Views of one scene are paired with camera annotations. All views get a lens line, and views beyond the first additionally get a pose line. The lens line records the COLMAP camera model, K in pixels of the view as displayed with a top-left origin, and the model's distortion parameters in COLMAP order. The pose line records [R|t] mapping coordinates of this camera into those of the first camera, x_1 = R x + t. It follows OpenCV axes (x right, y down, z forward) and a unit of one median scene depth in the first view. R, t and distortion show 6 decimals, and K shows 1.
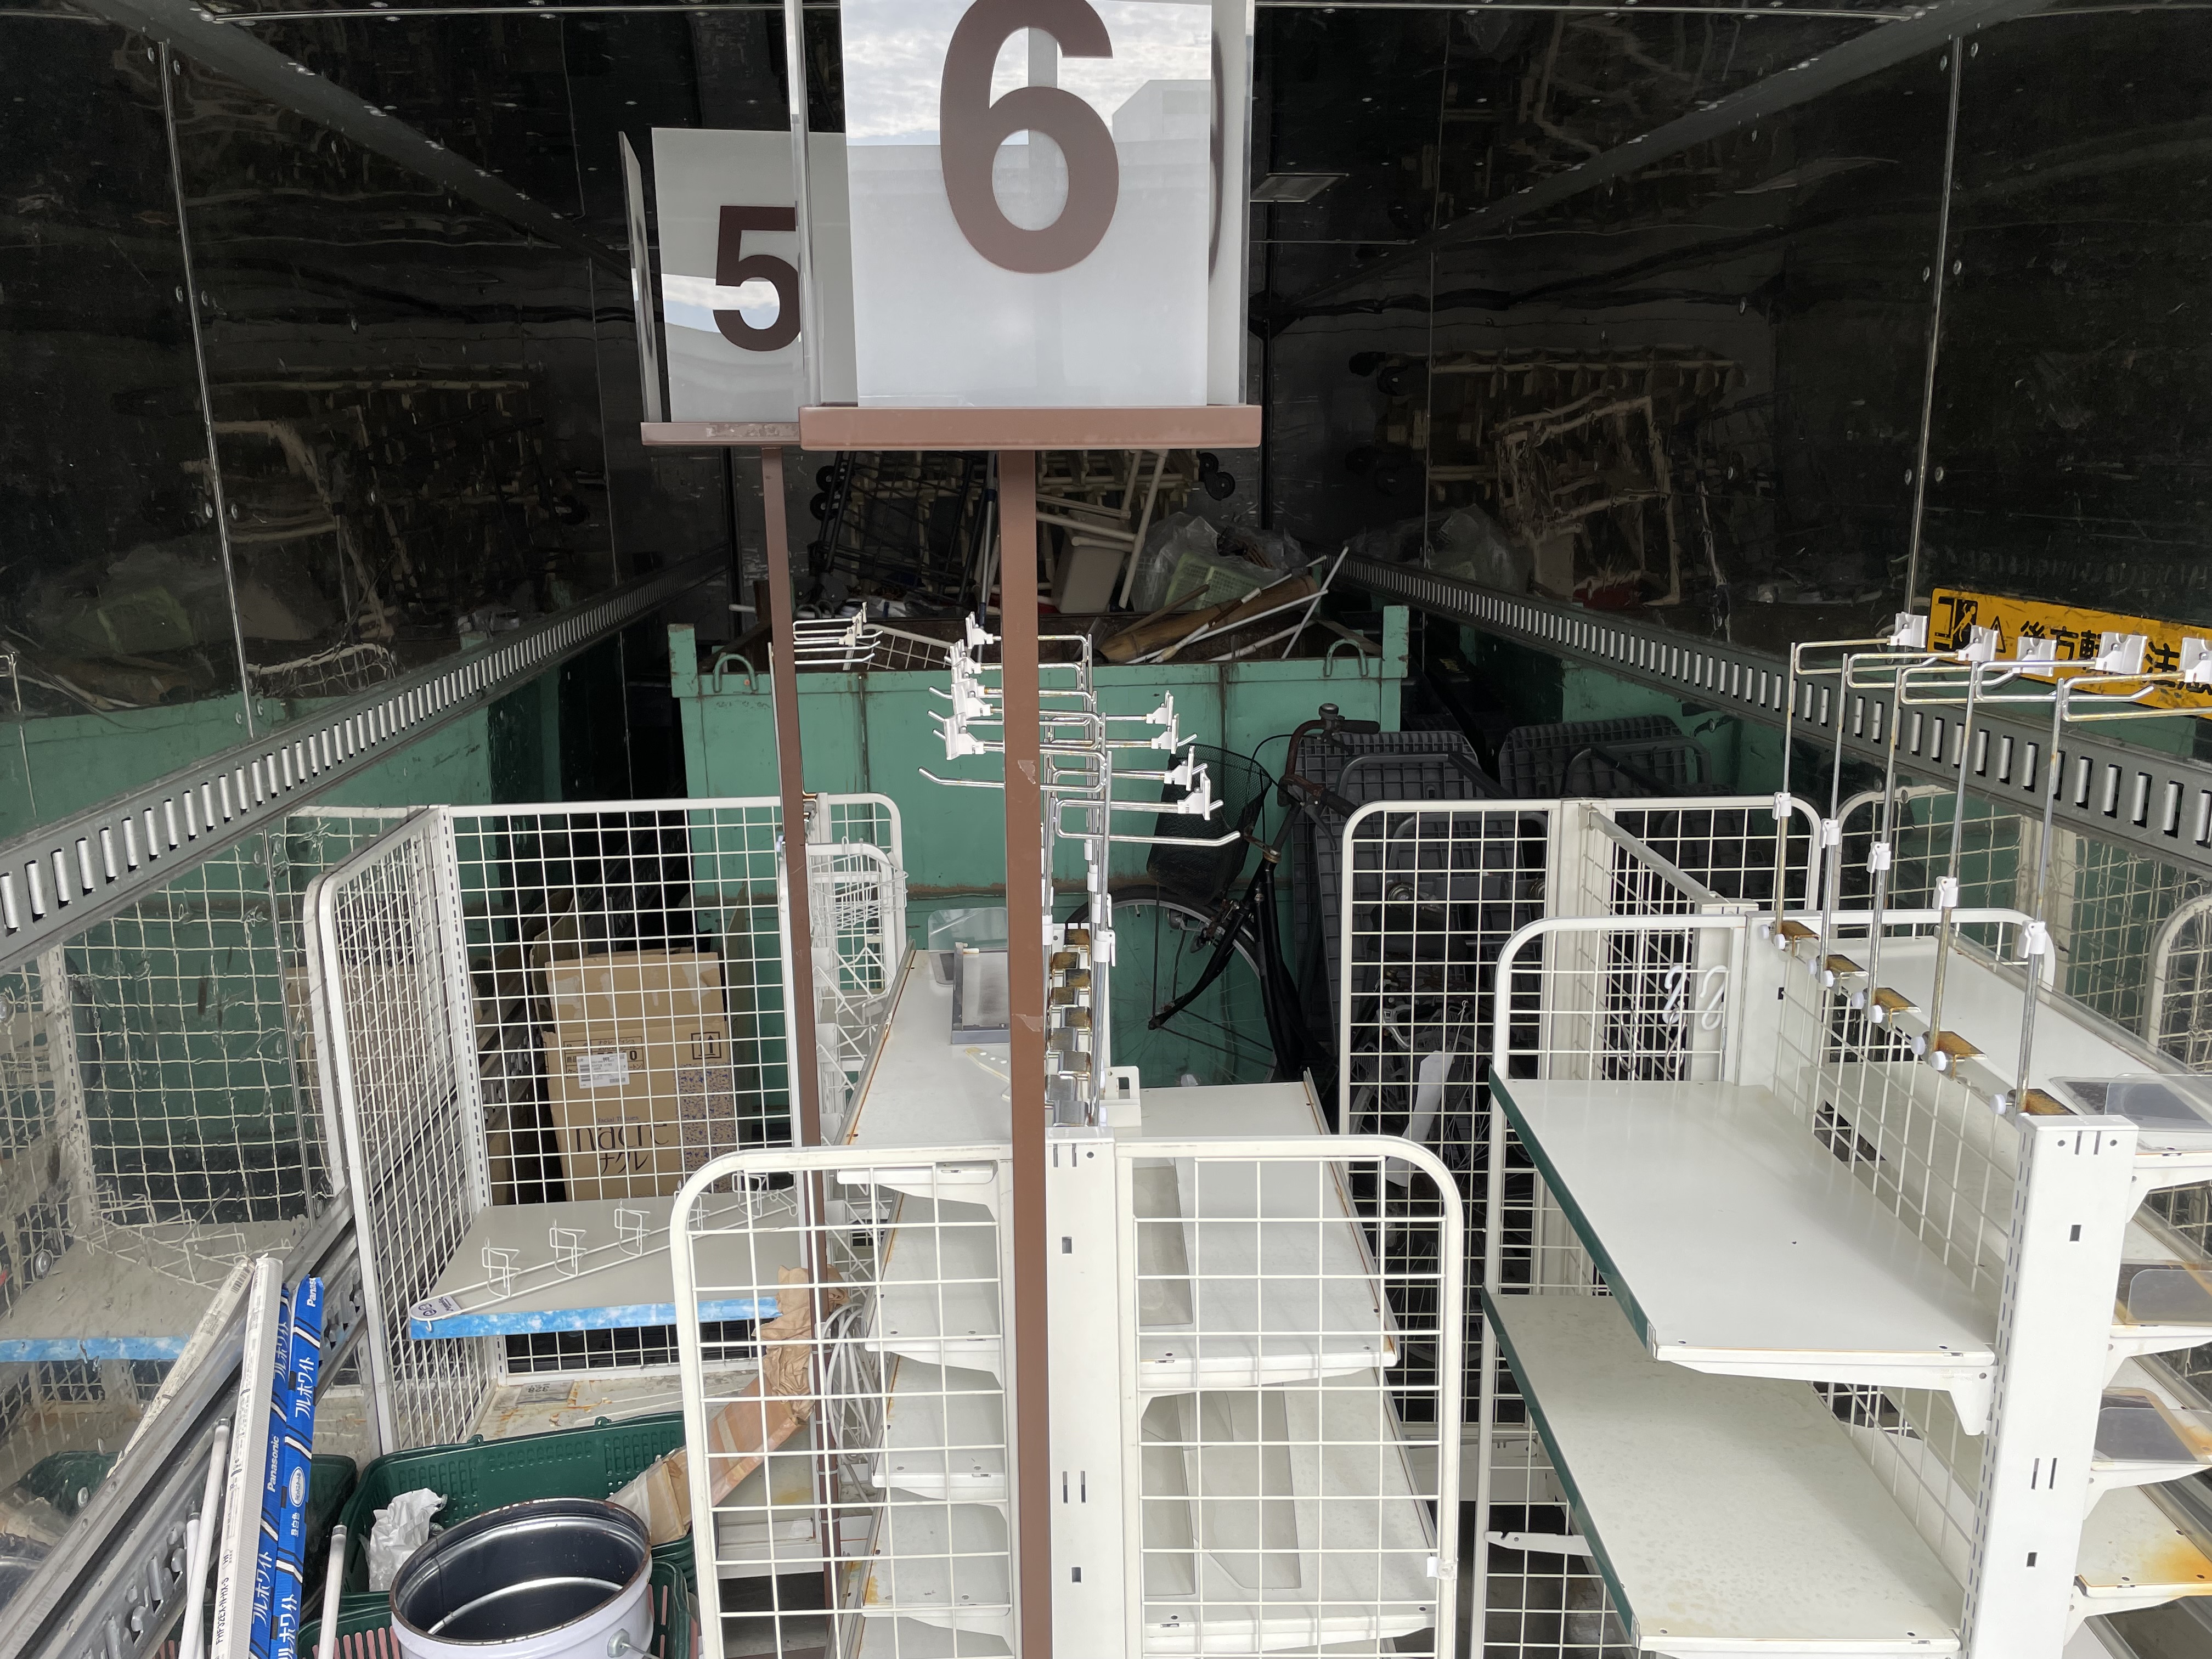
lens RADIAL K [[1685.3, 0, 1103.0], [0, 1685.3, 819.8], [0, 0, 1]] dist [0.113568, -0.163895]
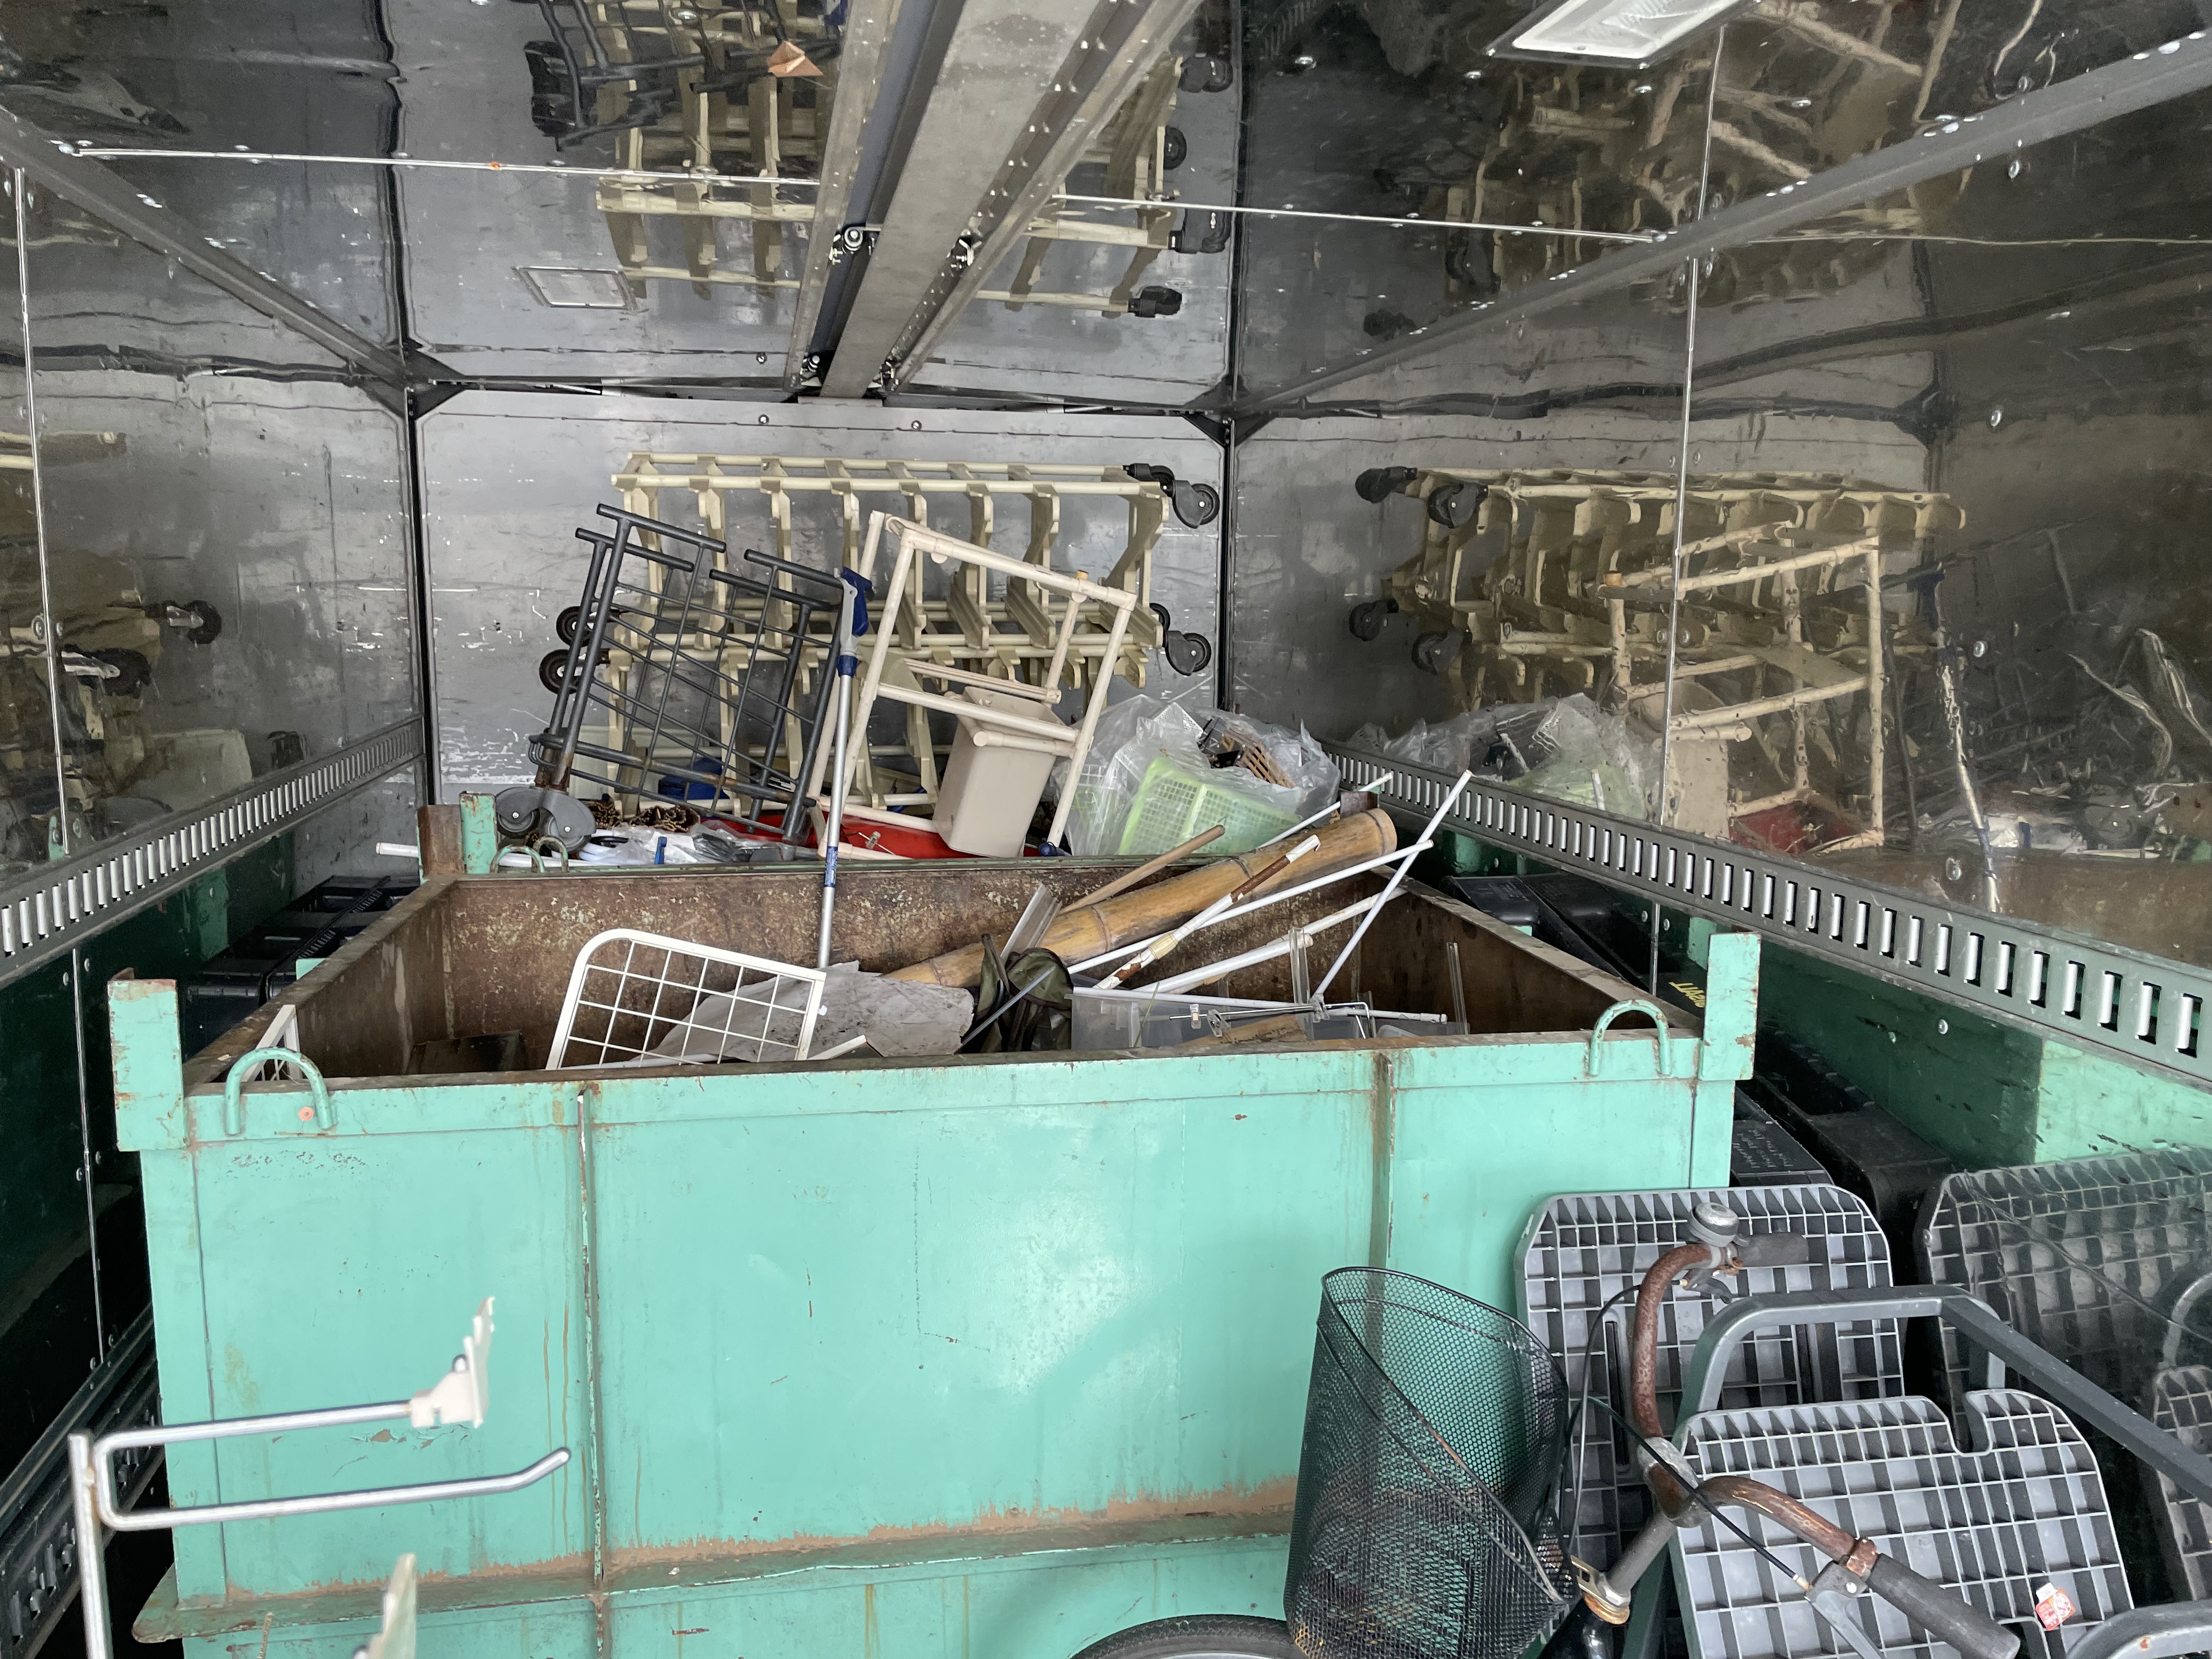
lens RADIAL K [[1661.3, 0, 1151.1], [0, 1661.3, 835.7], [0, 0, 1]] dist [0.009872, -0.001116]
pose [[0.988620, 0.008091, 0.150218, -0.045151], [0.002492, 0.997535, -0.070128, -0.086400], [-0.150415, 0.069704, 0.986162, 0.392518]]
